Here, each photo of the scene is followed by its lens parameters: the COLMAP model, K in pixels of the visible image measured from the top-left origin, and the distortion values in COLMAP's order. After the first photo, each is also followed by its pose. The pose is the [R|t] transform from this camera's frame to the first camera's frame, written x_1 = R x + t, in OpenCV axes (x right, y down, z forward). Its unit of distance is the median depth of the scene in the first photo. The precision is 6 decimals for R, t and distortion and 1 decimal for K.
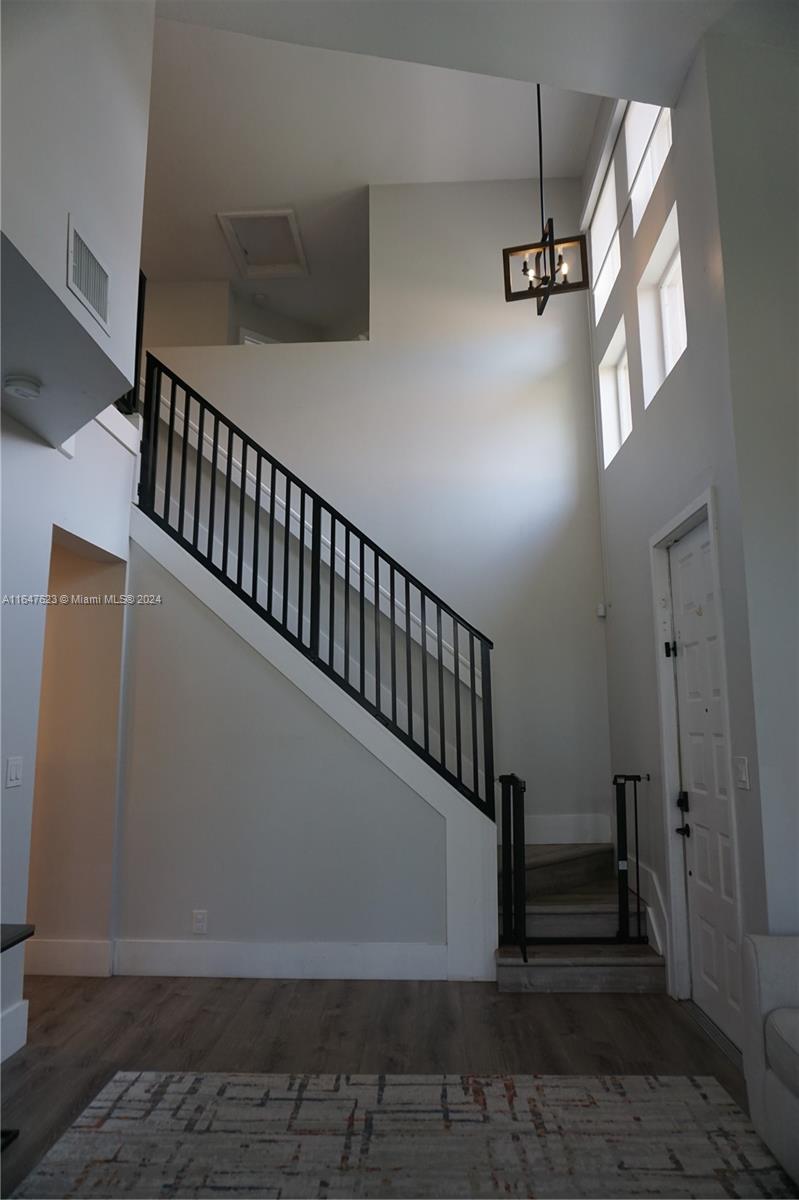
lens RADIAL K [[814.0, 0, 399.5], [0, 814.0, 600.0], [0, 0, 1]] dist [-0.047257, 0.041816]
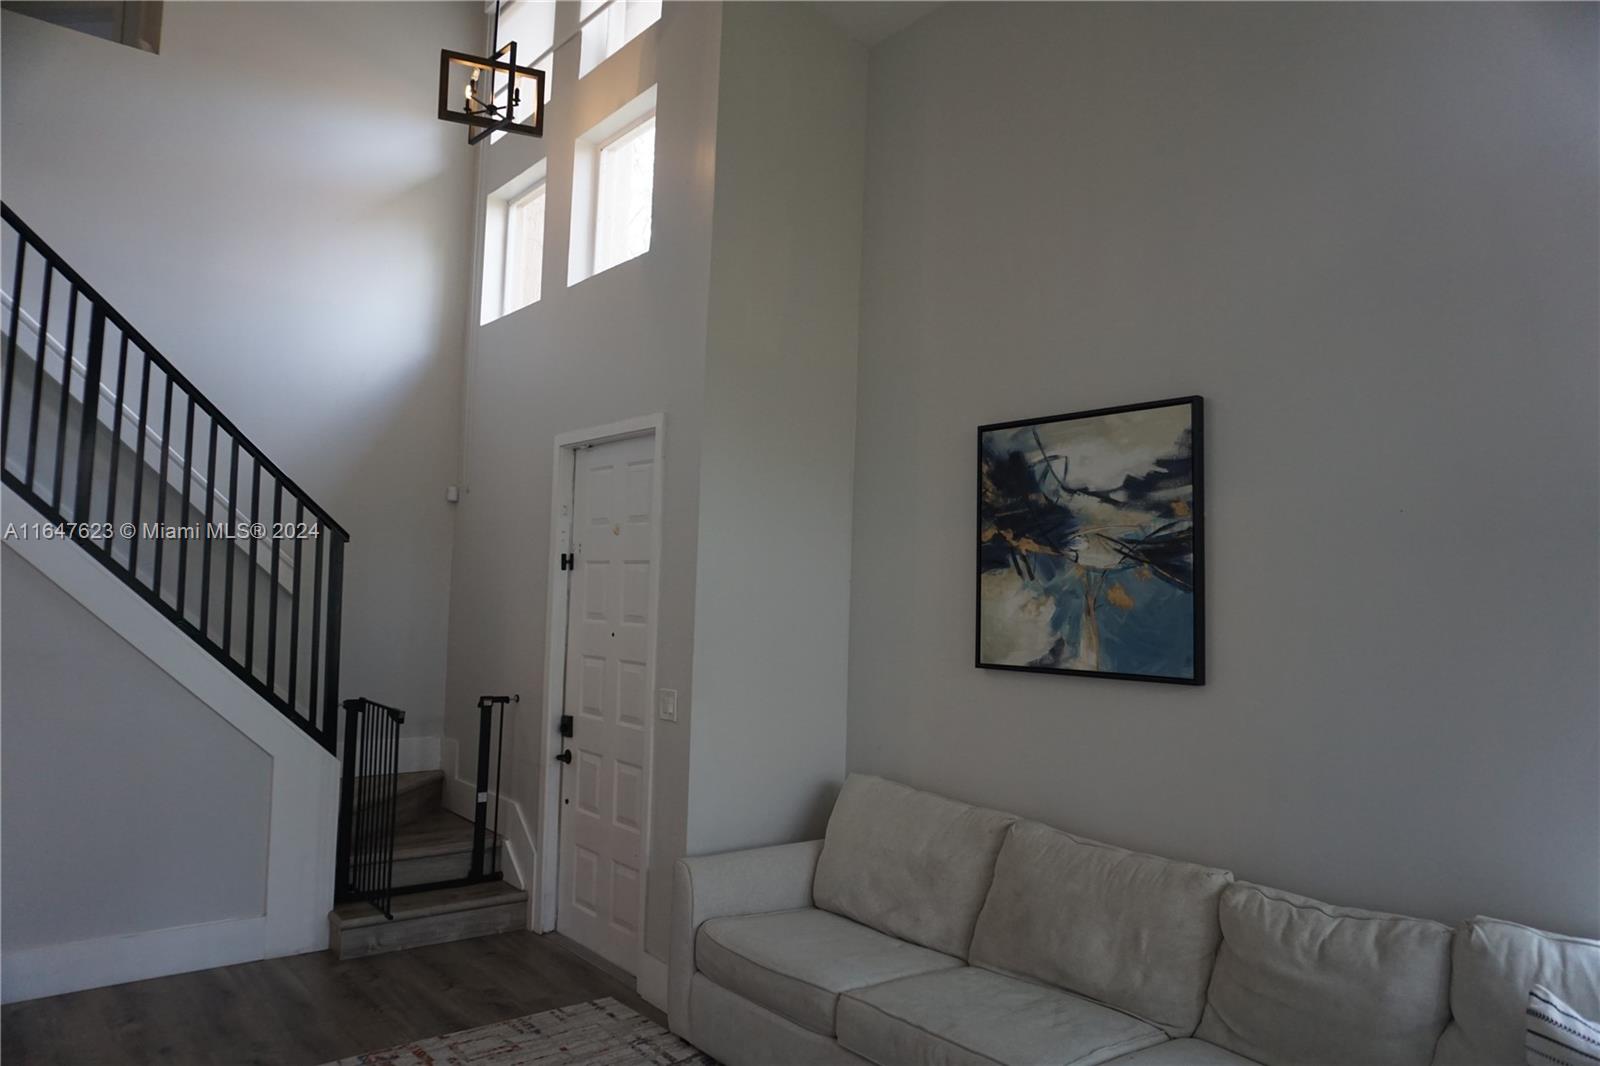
lens RADIAL K [[1097.1, 0, 800.0], [0, 1097.1, 533.0], [0, 0, 1]] dist [-0.034263, 0.052212]
pose [[0.748755, 0.069400, 0.659203, -0.290065], [-0.137881, 0.989057, 0.052484, -0.073763], [-0.648347, -0.130189, 0.750131, -0.093232]]
